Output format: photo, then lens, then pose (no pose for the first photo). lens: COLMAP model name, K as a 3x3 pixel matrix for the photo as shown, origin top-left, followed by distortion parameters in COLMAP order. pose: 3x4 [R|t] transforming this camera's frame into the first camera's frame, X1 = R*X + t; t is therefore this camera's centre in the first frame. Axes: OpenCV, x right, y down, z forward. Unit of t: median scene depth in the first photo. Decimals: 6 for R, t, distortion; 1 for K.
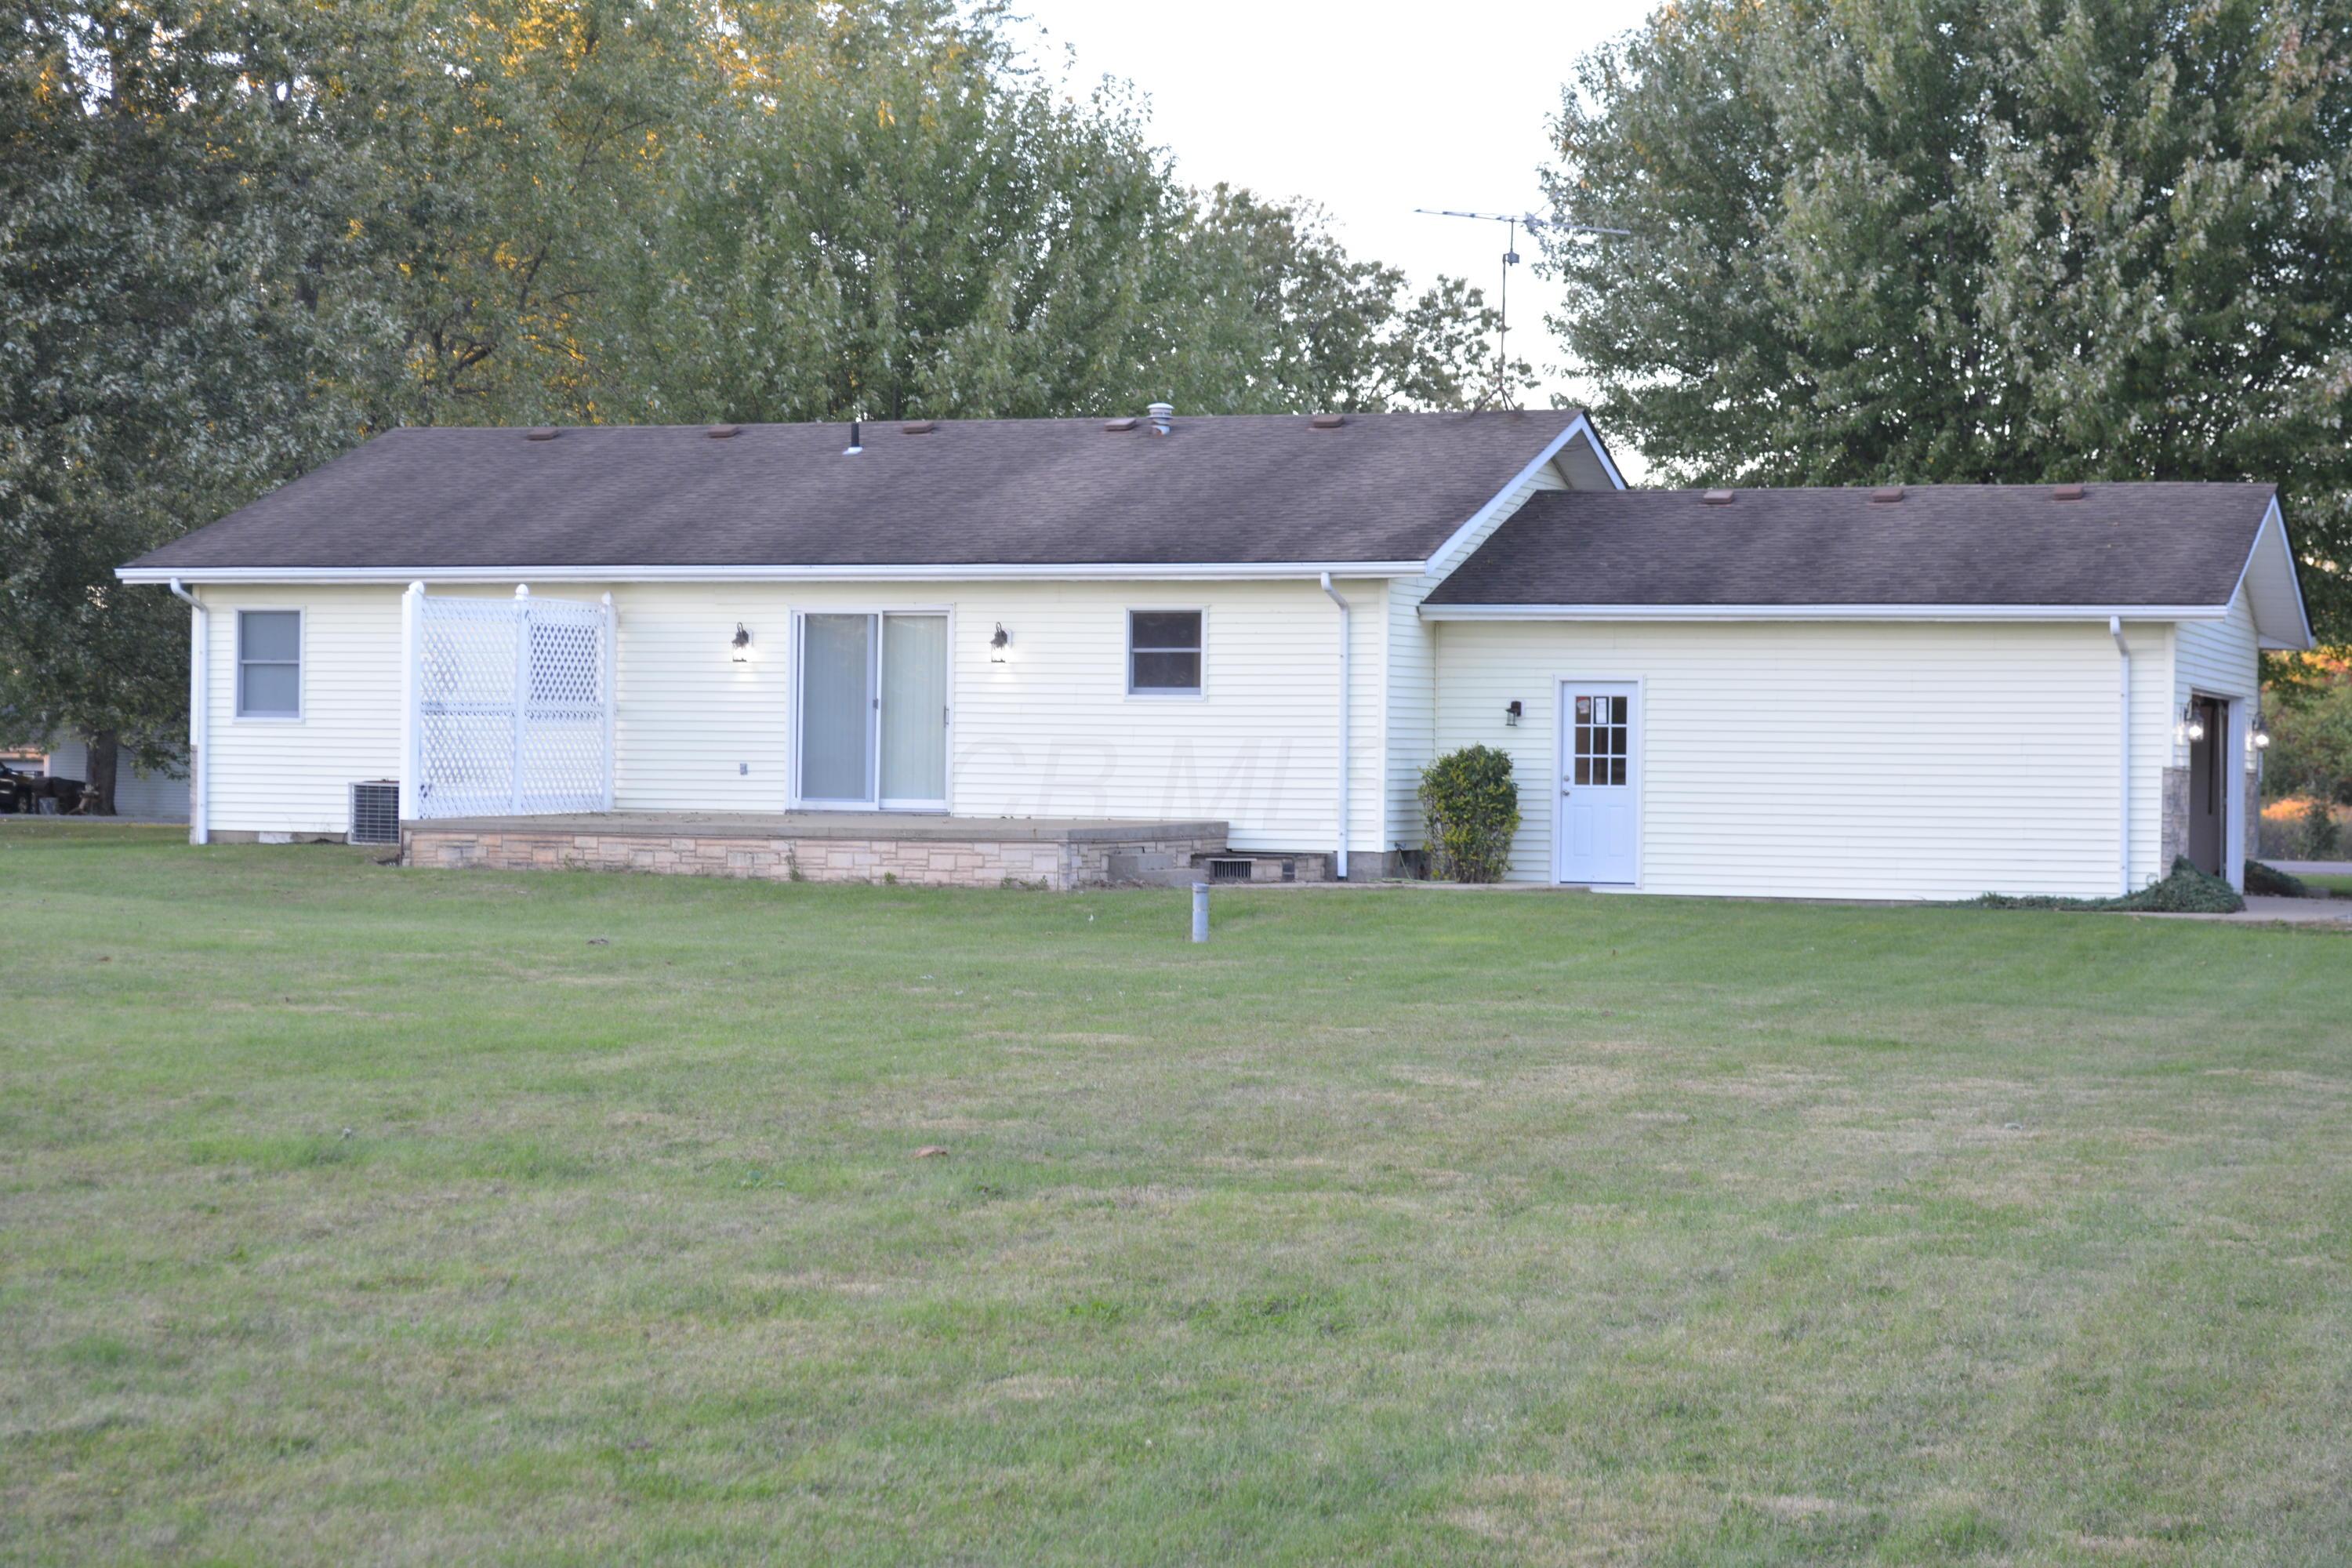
lens RADIAL K [[2985.6, 0, 1176.9], [0, 2985.6, 782.2], [0, 0, 1]] dist [-0.006162, 0.000000]
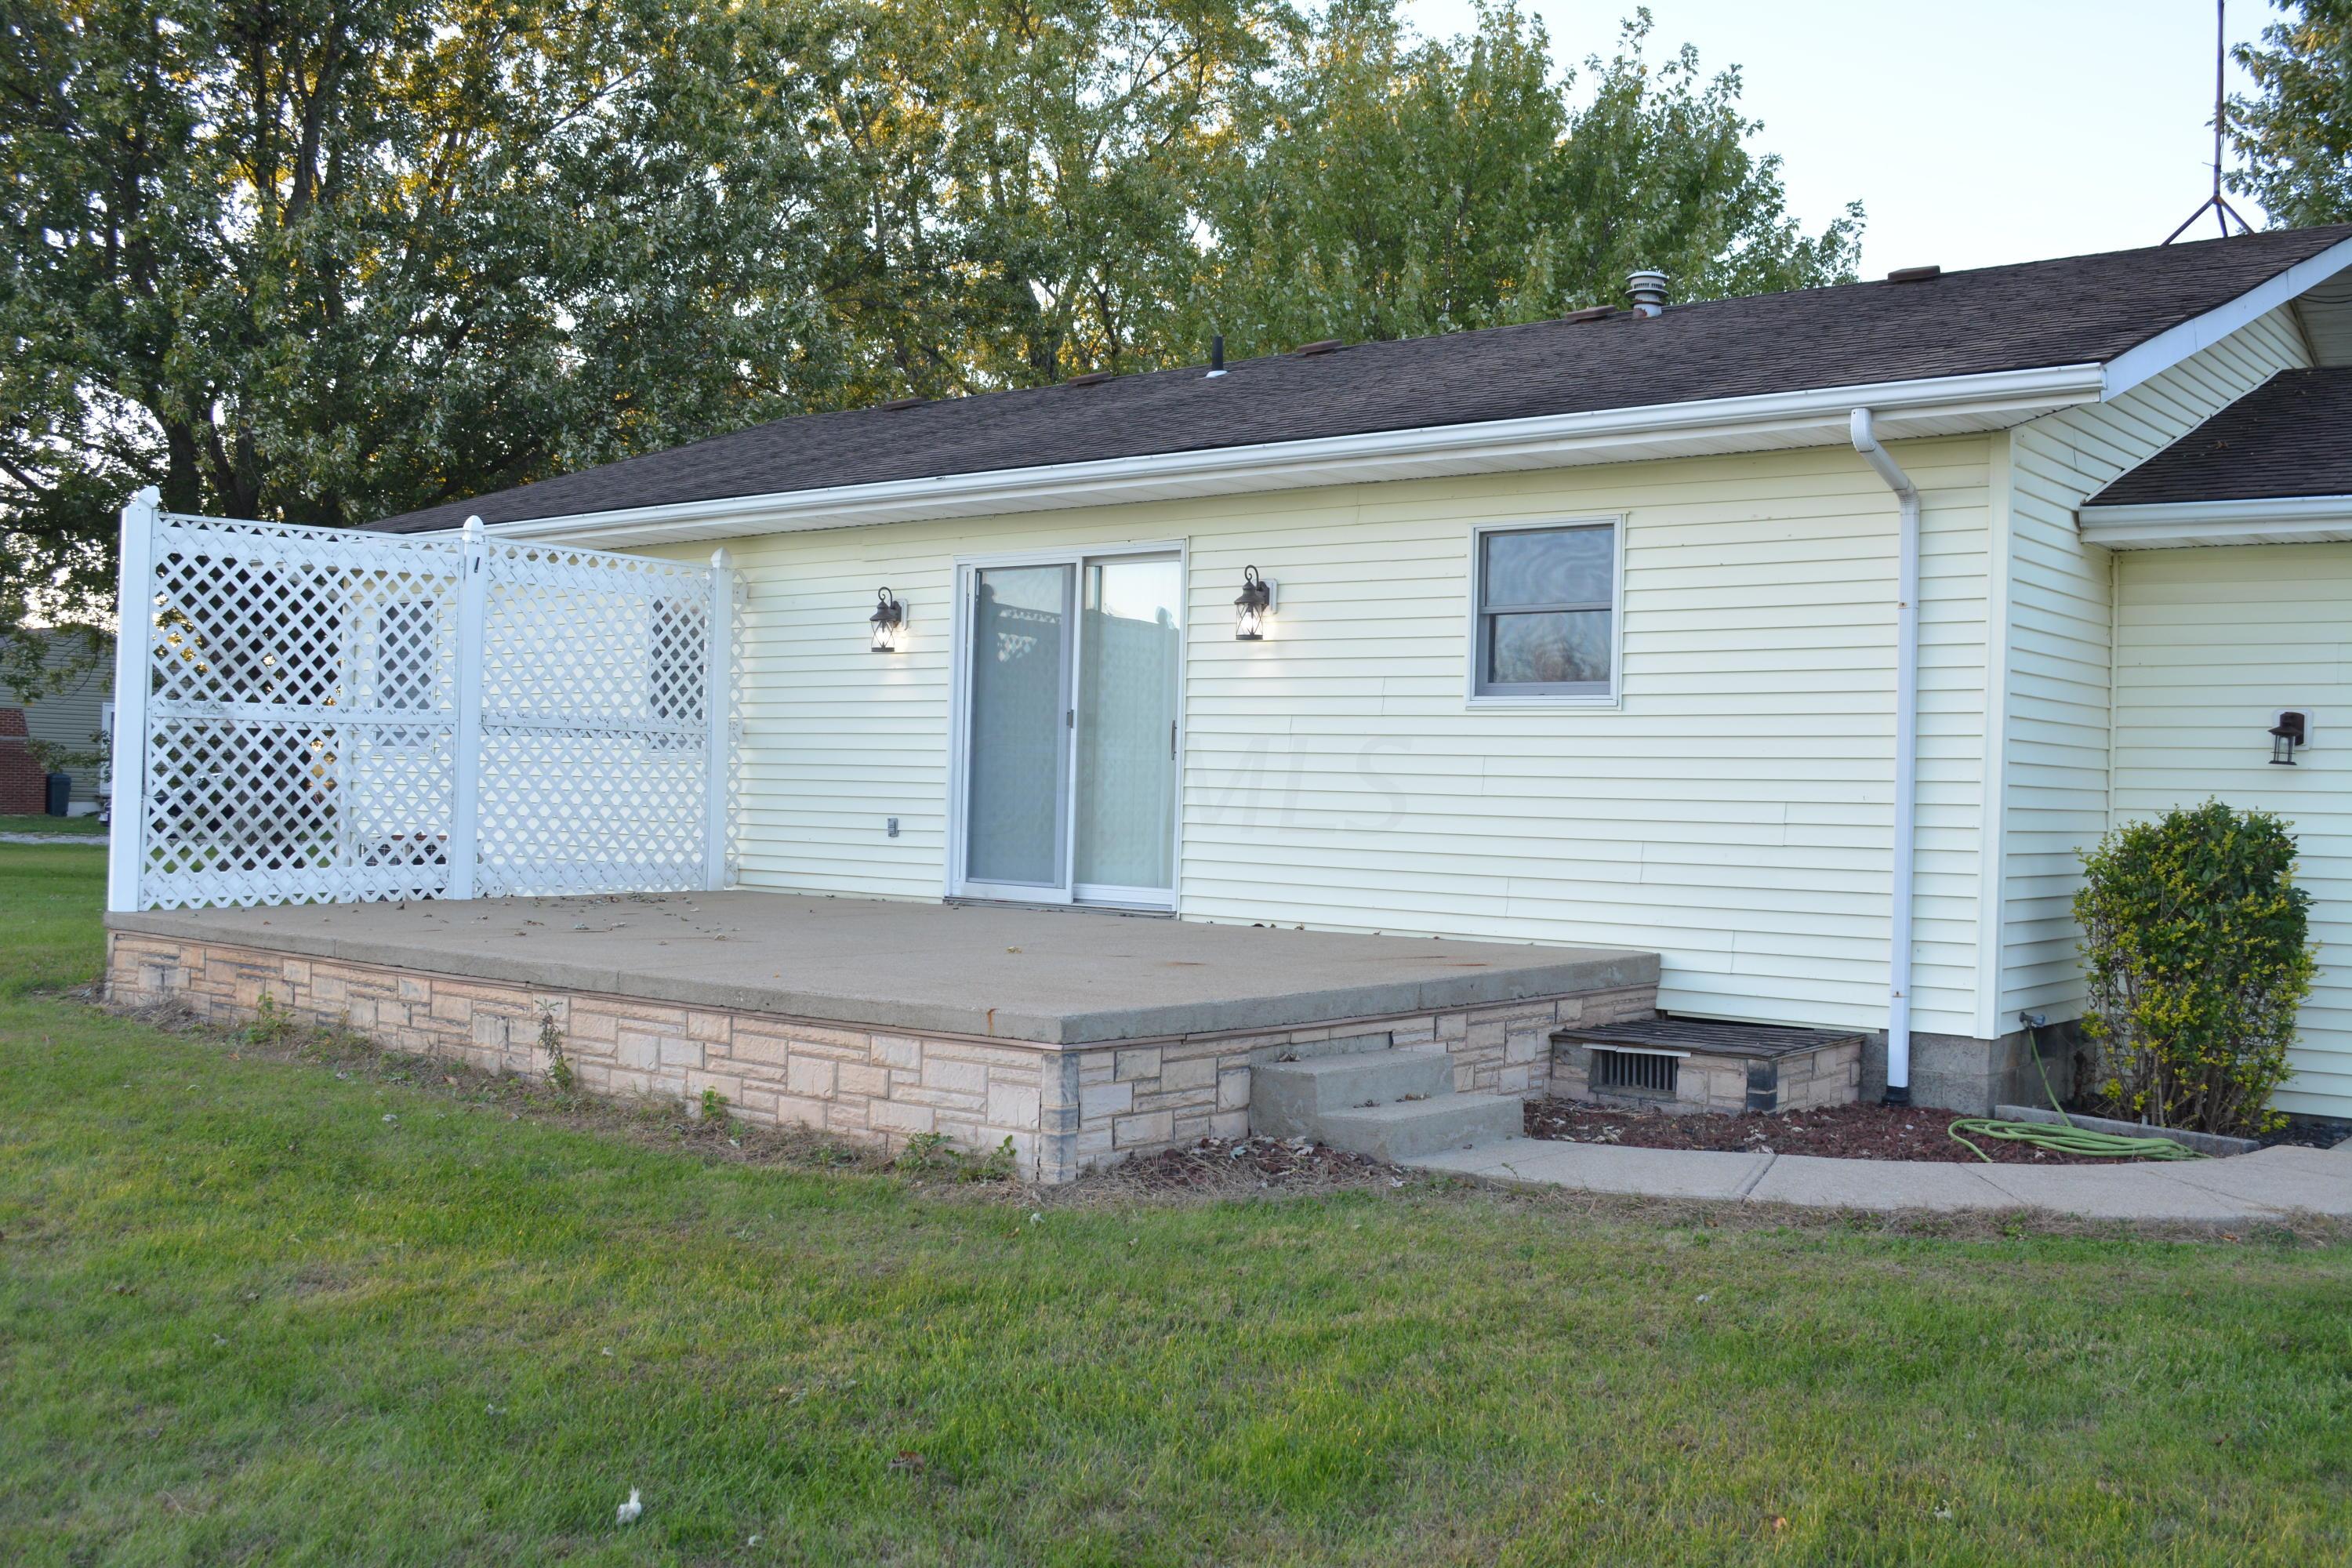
lens RADIAL K [[2165.0, 0, 1175.3], [0, 2165.0, 793.5], [0, 0, 1]] dist [-0.077063, 0.000000]
pose [[0.952700, 0.012126, -0.303669, 0.048726], [-0.016910, 0.999771, -0.013128, -0.007125], [0.303440, 0.017642, 0.952687, 0.648146]]
